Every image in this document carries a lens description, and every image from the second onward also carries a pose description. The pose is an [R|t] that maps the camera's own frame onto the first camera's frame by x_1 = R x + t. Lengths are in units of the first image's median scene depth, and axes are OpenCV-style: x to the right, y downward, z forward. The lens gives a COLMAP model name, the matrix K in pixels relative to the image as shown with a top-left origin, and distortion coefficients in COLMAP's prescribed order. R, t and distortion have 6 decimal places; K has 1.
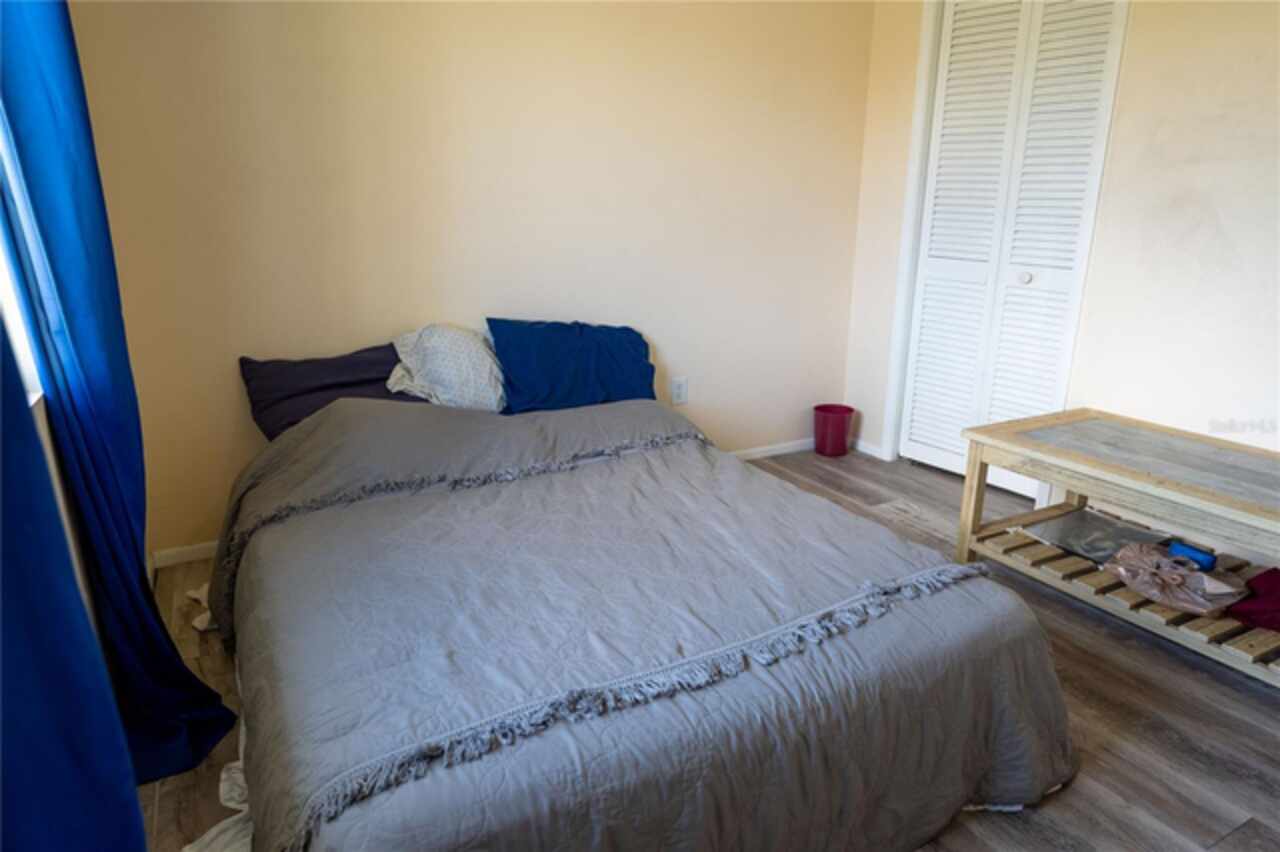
lens RADIAL K [[788.4, 0, 640.0], [0, 788.4, 426.0], [0, 0, 1]] dist [-0.001637, -0.001238]
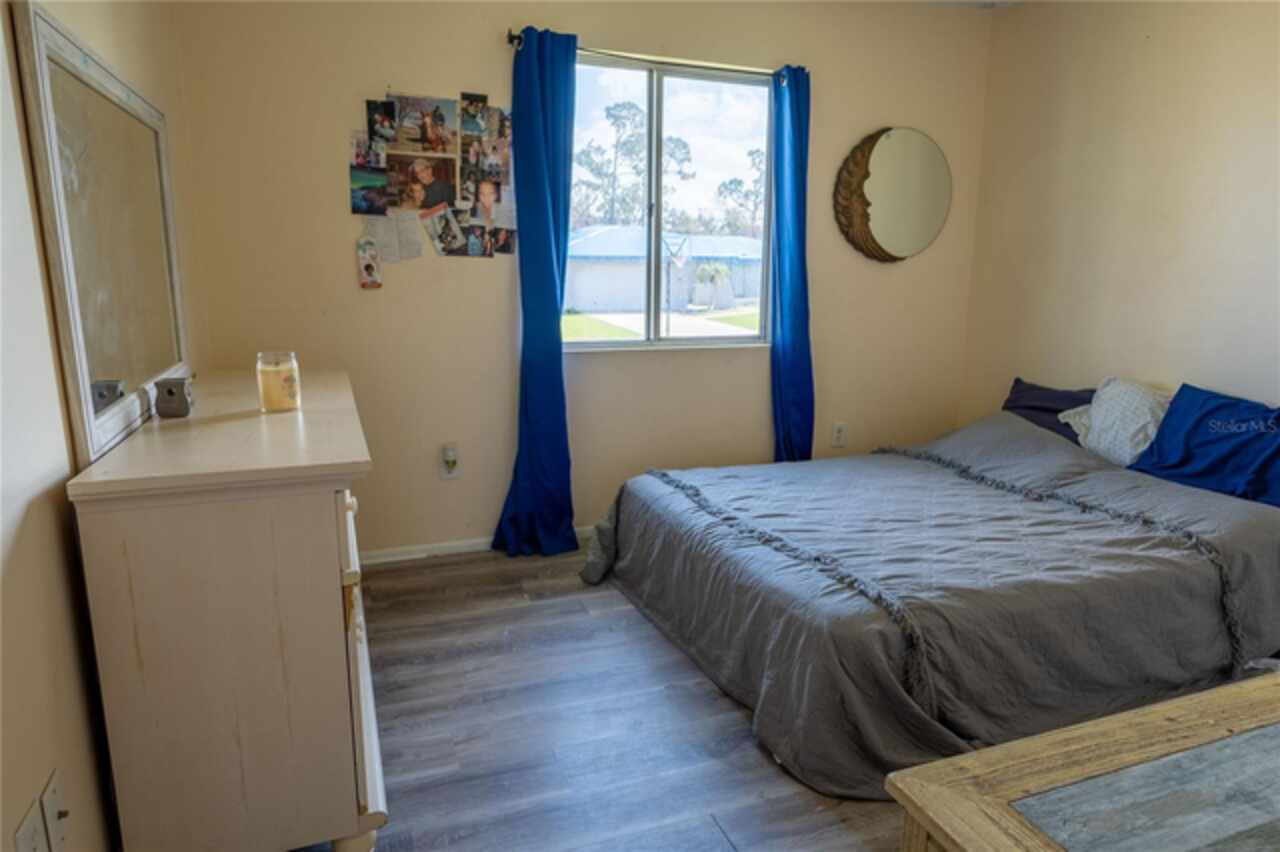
lens RADIAL K [[788.4, 0, 640.0], [0, 788.4, 426.0], [0, 0, 1]] dist [-0.001637, -0.001238]
pose [[-0.131193, 0.186198, -0.973714, 0.999380], [-0.275479, 0.936673, 0.216231, -0.124537], [0.952313, 0.296605, -0.071591, 0.464899]]
